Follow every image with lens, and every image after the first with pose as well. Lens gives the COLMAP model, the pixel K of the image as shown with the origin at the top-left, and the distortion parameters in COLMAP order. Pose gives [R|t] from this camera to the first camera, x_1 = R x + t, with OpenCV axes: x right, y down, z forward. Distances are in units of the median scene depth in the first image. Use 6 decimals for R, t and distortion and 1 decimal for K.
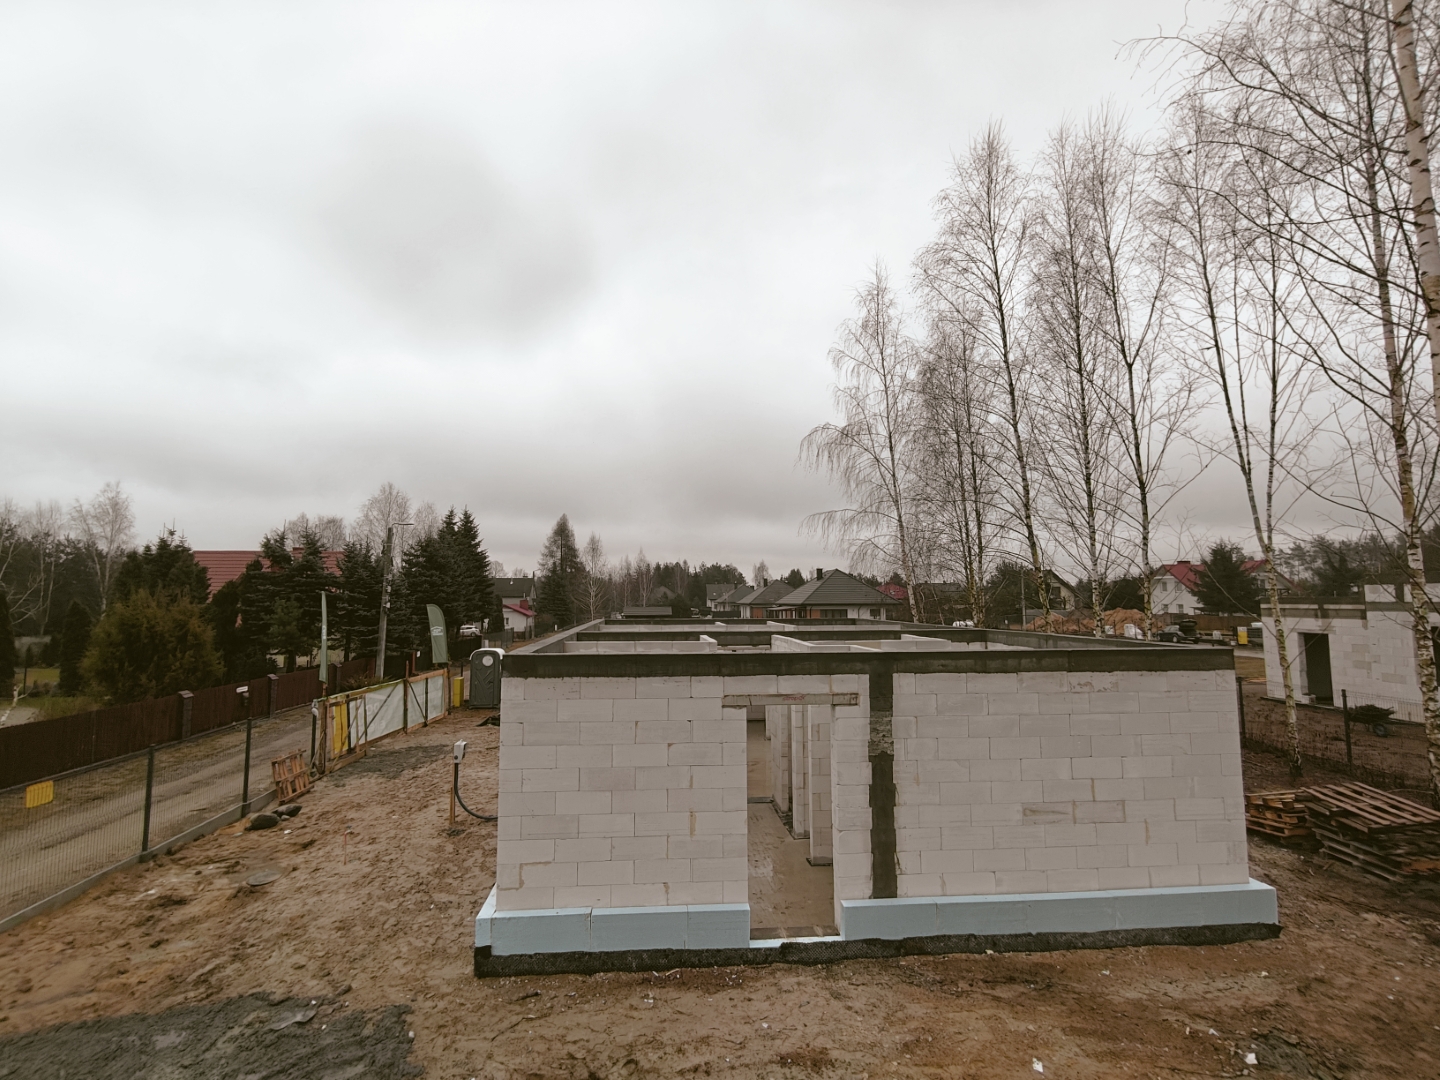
lens RADIAL K [[660.7, 0, 720.0], [0, 660.7, 540.0], [0, 0, 1]] dist [0.001632, 0.000244]
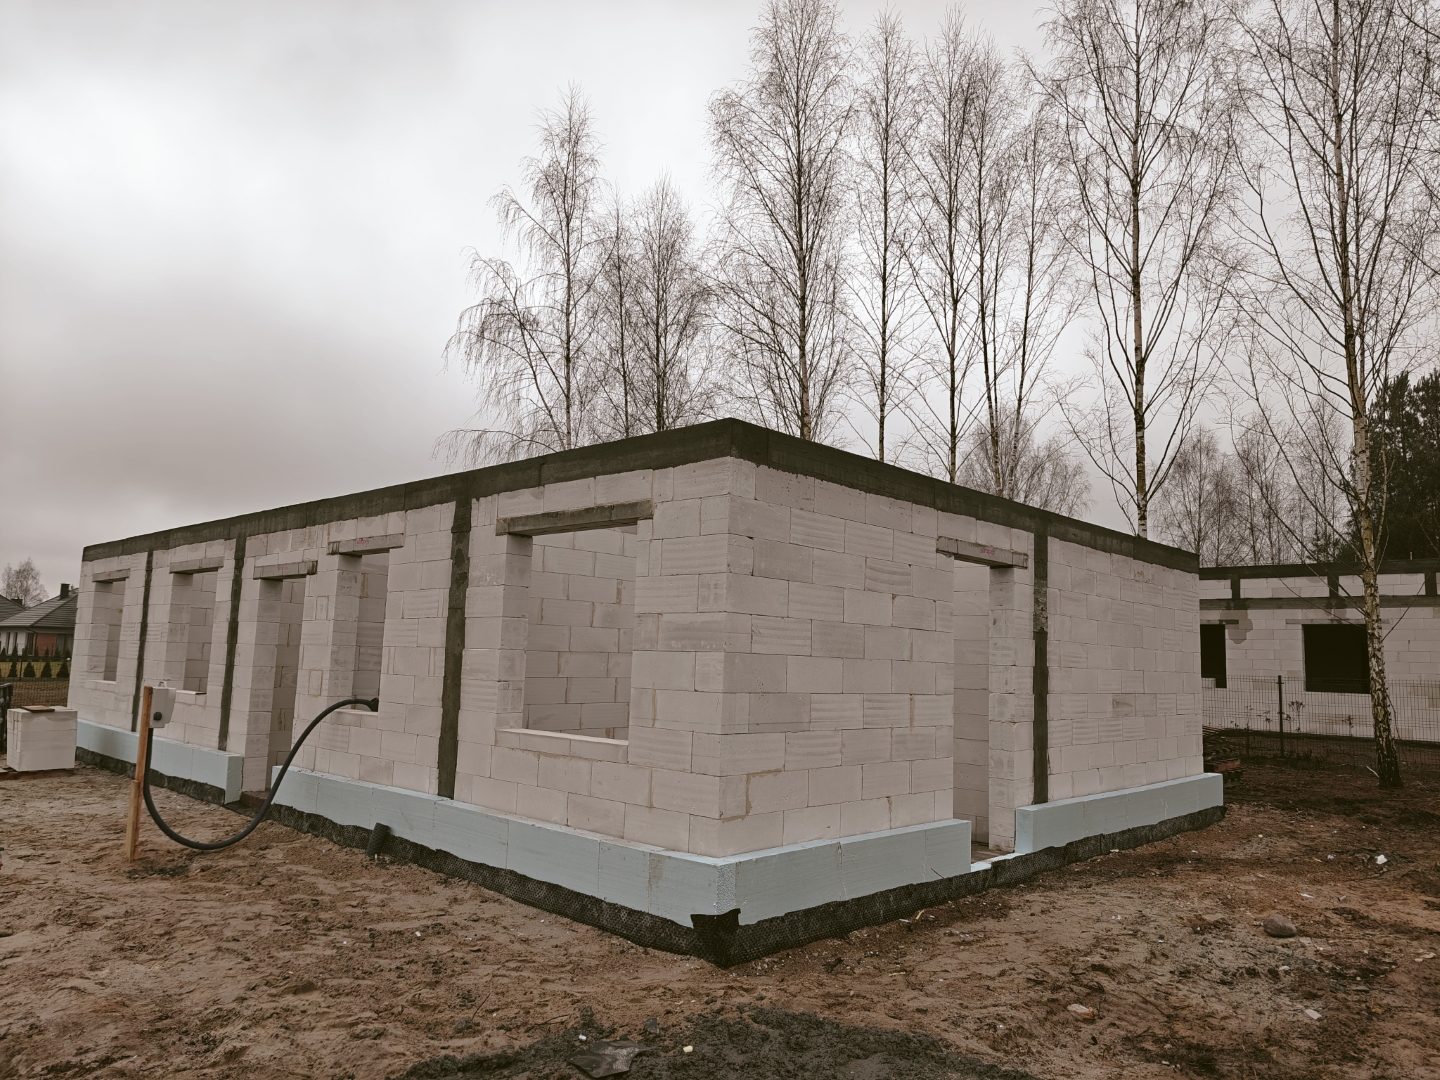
lens RADIAL K [[974.7, 0, 720.0], [0, 974.7, 540.0], [0, 0, 1]] dist [0.003506, 0.001210]
pose [[0.741684, 0.111114, 0.661483, -0.883942], [-0.091591, 0.993723, -0.064227, 0.334200], [-0.664467, -0.012950, 0.747205, 0.369956]]
